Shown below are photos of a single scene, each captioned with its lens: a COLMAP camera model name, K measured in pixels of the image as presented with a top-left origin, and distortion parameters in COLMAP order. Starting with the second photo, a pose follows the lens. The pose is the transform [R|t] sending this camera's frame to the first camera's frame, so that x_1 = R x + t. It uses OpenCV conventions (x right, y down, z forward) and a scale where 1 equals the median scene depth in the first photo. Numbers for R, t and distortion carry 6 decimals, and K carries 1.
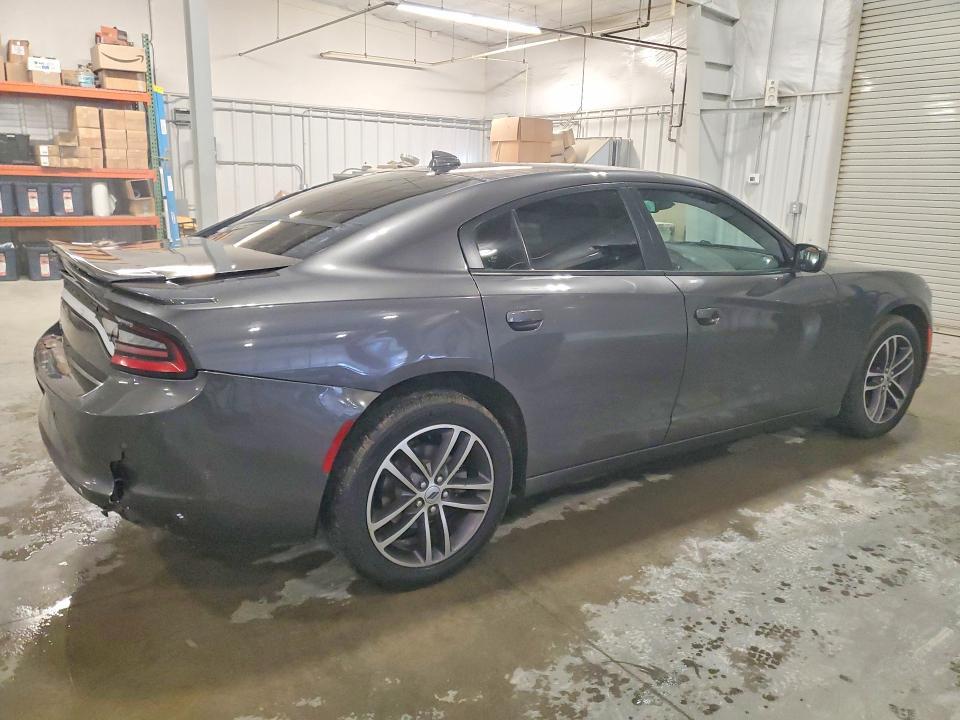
lens RADIAL K [[738.6, 0, 472.8], [0, 738.6, 356.8], [0, 0, 1]] dist [-0.016368, 0.036872]
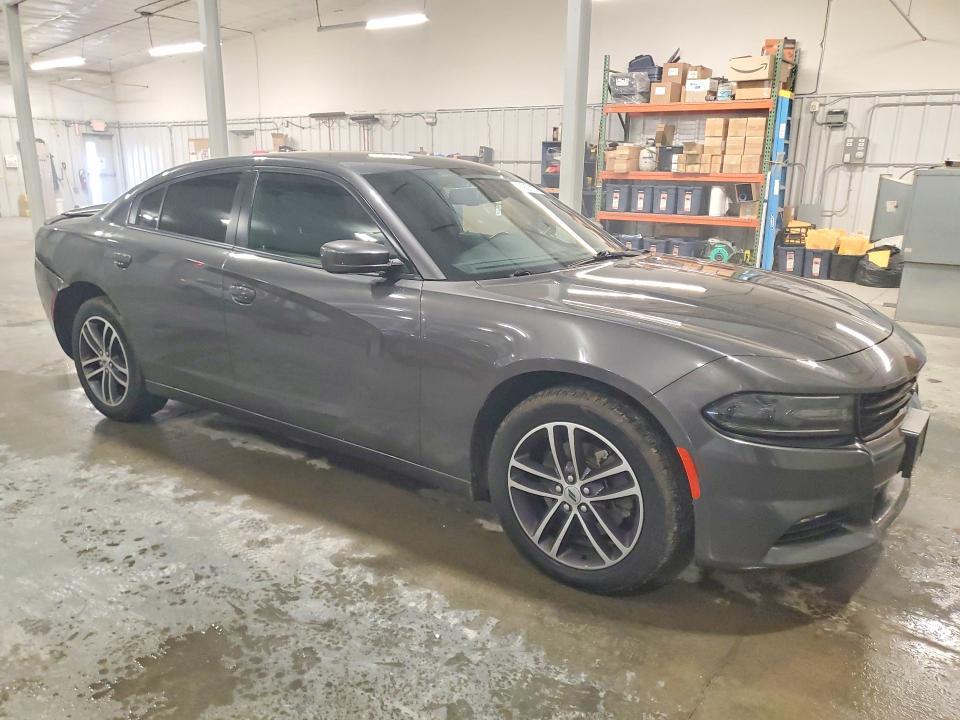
lens RADIAL K [[738.6, 0, 473.3], [0, 738.6, 365.9], [0, 0, 1]] dist [-0.016368, 0.036872]
pose [[0.347392, 0.219524, -0.911662, 1.218545], [-0.222659, 0.963717, 0.147213, -0.160943], [0.910902, 0.151849, 0.383667, 0.791259]]
